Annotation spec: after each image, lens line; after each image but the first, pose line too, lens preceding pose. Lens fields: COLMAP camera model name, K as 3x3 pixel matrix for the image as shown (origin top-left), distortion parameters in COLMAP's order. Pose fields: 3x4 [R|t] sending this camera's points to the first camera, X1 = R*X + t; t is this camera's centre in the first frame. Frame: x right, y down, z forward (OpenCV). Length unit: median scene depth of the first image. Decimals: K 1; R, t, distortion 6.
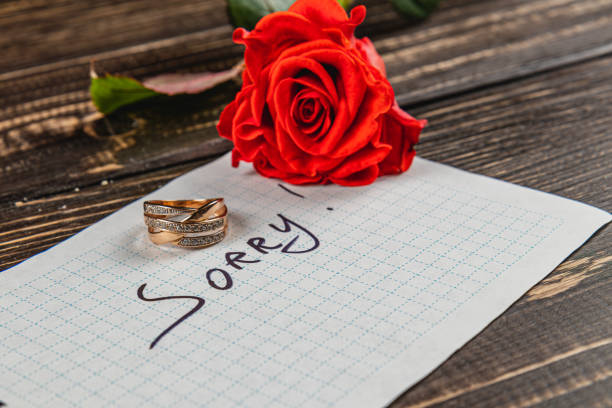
lens RADIAL K [[2351.2, 0, 306.0], [0, 2351.2, 204.0], [0, 0, 1]] dist [-0.020965, -4.022436]
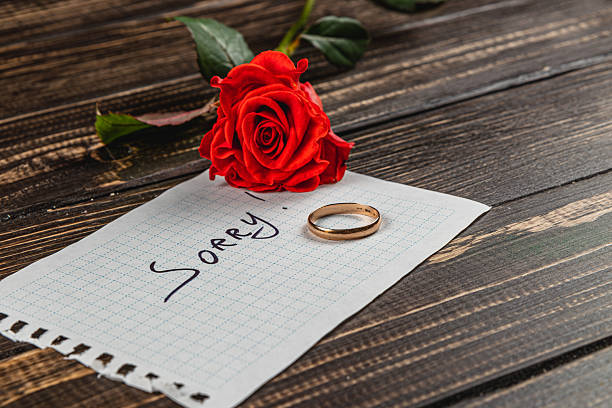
lens RADIAL K [[2351.2, 0, 306.0], [0, 2351.2, 204.0], [0, 0, 1]] dist [-0.020965, -4.022436]
pose [[0.999319, -0.017020, 0.032744, -0.021321], [0.017631, 0.999674, -0.018466, 0.024244], [-0.032419, 0.019031, 0.999293, -0.348414]]
